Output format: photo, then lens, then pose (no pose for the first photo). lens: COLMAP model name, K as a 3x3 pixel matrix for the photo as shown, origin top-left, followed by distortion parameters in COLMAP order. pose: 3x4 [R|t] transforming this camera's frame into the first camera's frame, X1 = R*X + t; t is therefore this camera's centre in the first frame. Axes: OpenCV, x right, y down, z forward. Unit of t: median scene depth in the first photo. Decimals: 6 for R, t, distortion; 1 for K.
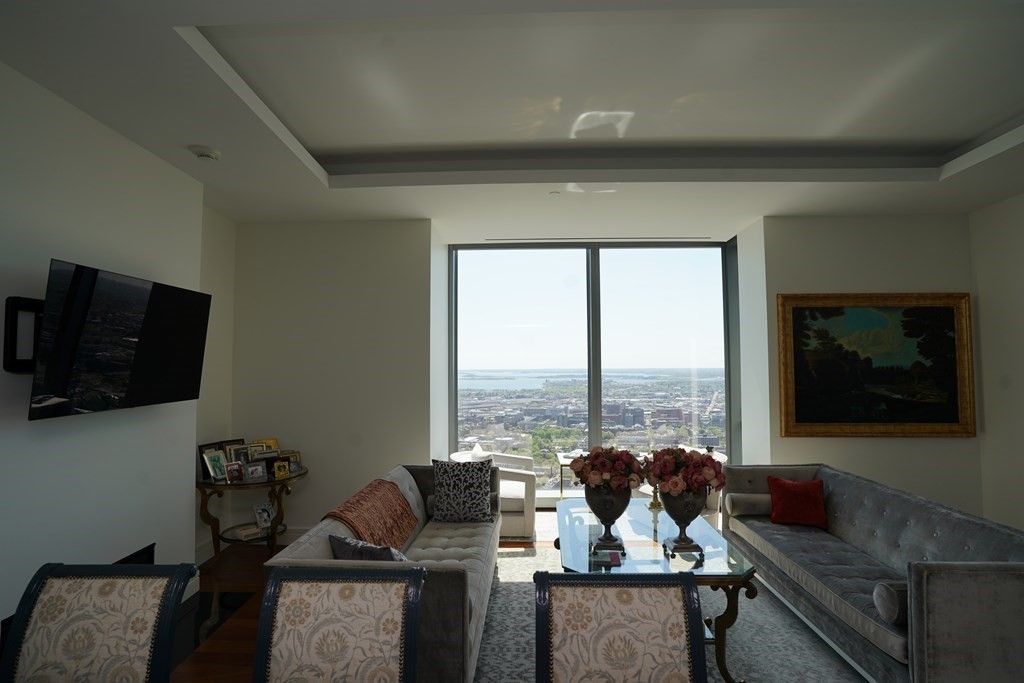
lens RADIAL K [[505.7, 0, 510.9], [0, 505.7, 339.3], [0, 0, 1]] dist [-0.078617, 0.036542]
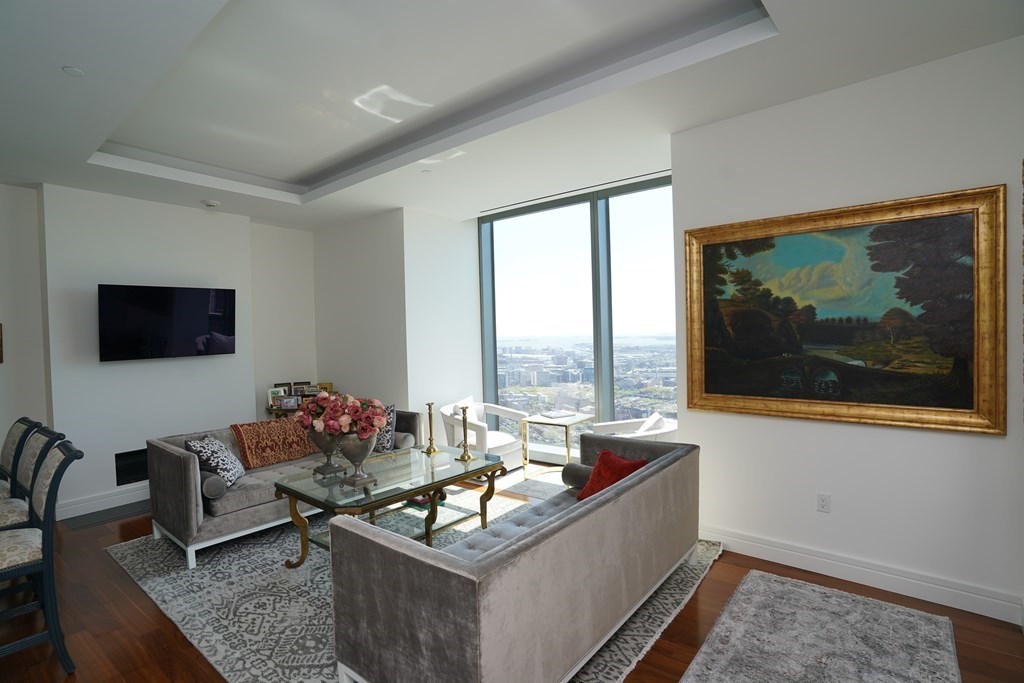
lens RADIAL K [[505.7, 0, 510.9], [0, 505.7, 339.3], [0, 0, 1]] dist [-0.078617, 0.036542]
pose [[0.819060, -0.008891, -0.573639, 0.786144], [0.042113, 0.998114, 0.044661, 0.035492], [0.572160, -0.060738, 0.817890, 0.186736]]
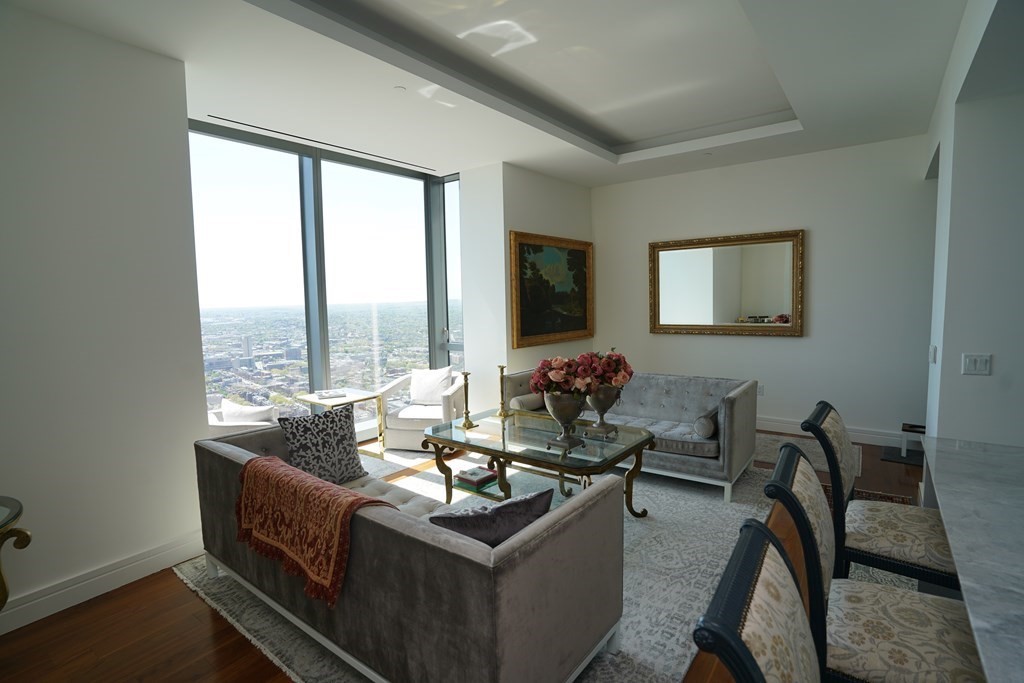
lens RADIAL K [[505.7, 0, 510.9], [0, 505.7, 339.3], [0, 0, 1]] dist [-0.078617, 0.036542]
pose [[0.571983, -0.077231, 0.816621, -0.485940], [-0.023040, 0.993652, 0.110112, 0.036043], [-0.819942, -0.081797, 0.566573, 0.297758]]
